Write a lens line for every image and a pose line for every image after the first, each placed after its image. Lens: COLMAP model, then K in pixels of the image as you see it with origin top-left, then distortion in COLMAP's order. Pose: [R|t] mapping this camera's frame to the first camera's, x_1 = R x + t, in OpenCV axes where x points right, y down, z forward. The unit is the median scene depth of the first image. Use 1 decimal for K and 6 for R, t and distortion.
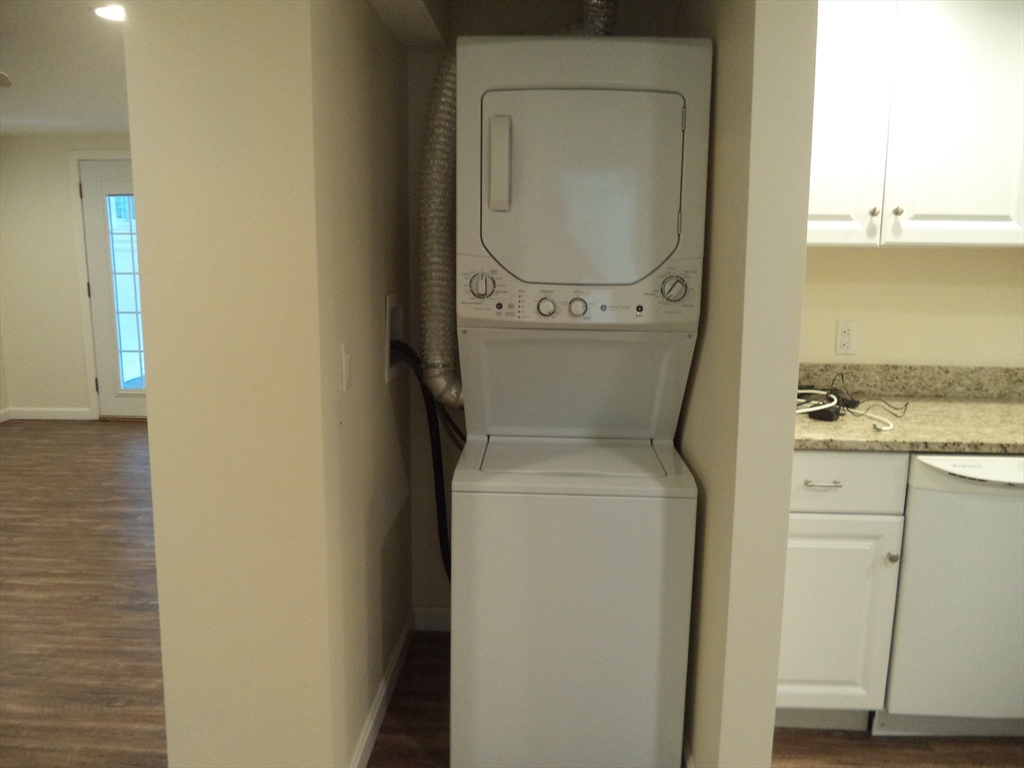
lens RADIAL K [[804.4, 0, 516.4], [0, 804.4, 382.6], [0, 0, 1]] dist [-0.024628, -0.003794]
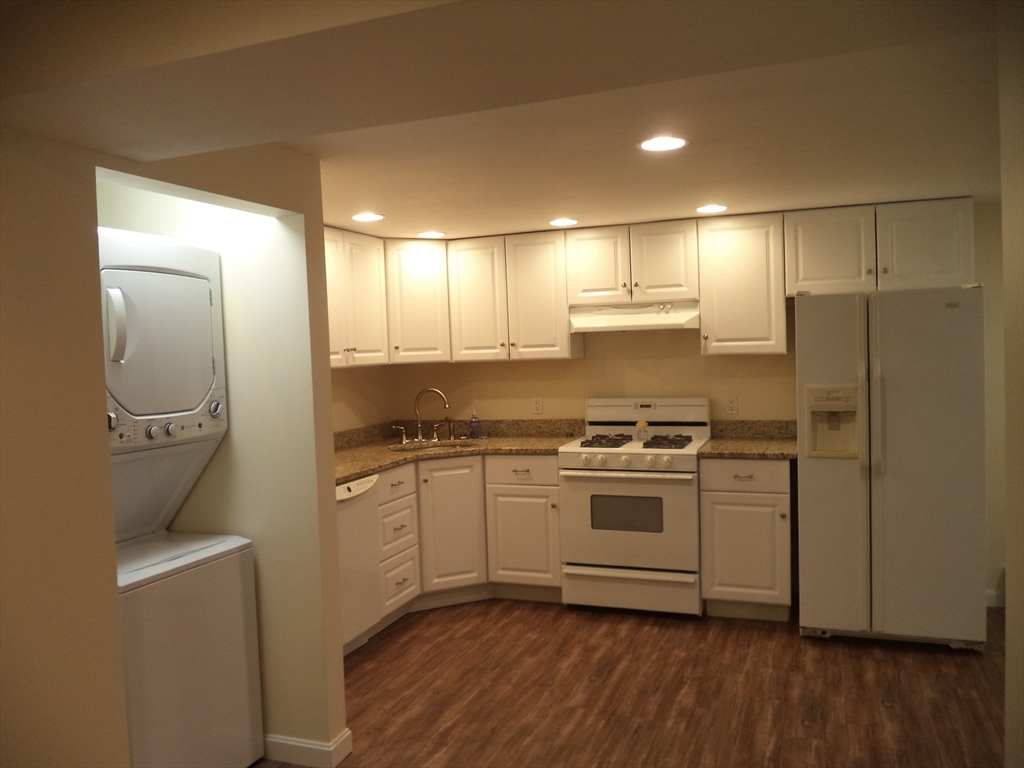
lens RADIAL K [[804.4, 0, 516.4], [0, 804.4, 382.6], [0, 0, 1]] dist [-0.024628, -0.003794]
pose [[0.315312, -0.062711, 0.946914, -0.879102], [0.208991, 0.977906, -0.004828, -0.037063], [-0.925689, 0.199419, 0.321452, 0.012197]]
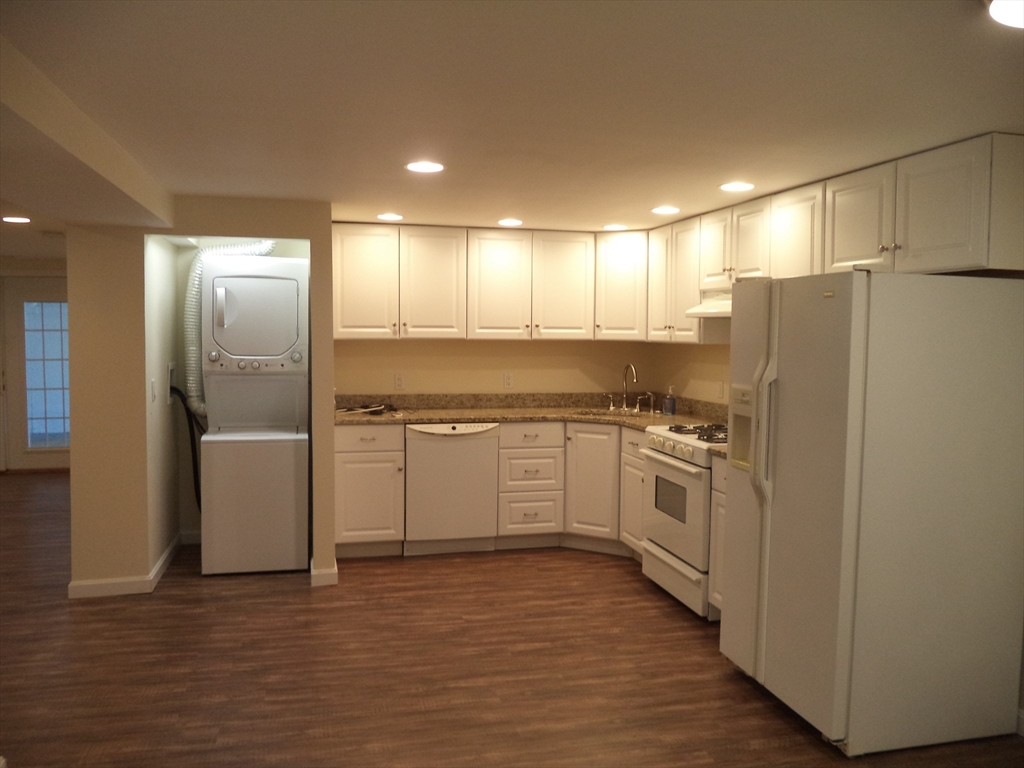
lens RADIAL K [[804.4, 0, 516.4], [0, 804.4, 382.6], [0, 0, 1]] dist [-0.024628, -0.003794]
pose [[0.956591, -0.021051, 0.290674, 0.109020], [0.053882, 0.992968, -0.105408, 0.225866], [-0.286411, 0.116494, 0.950998, -1.343703]]
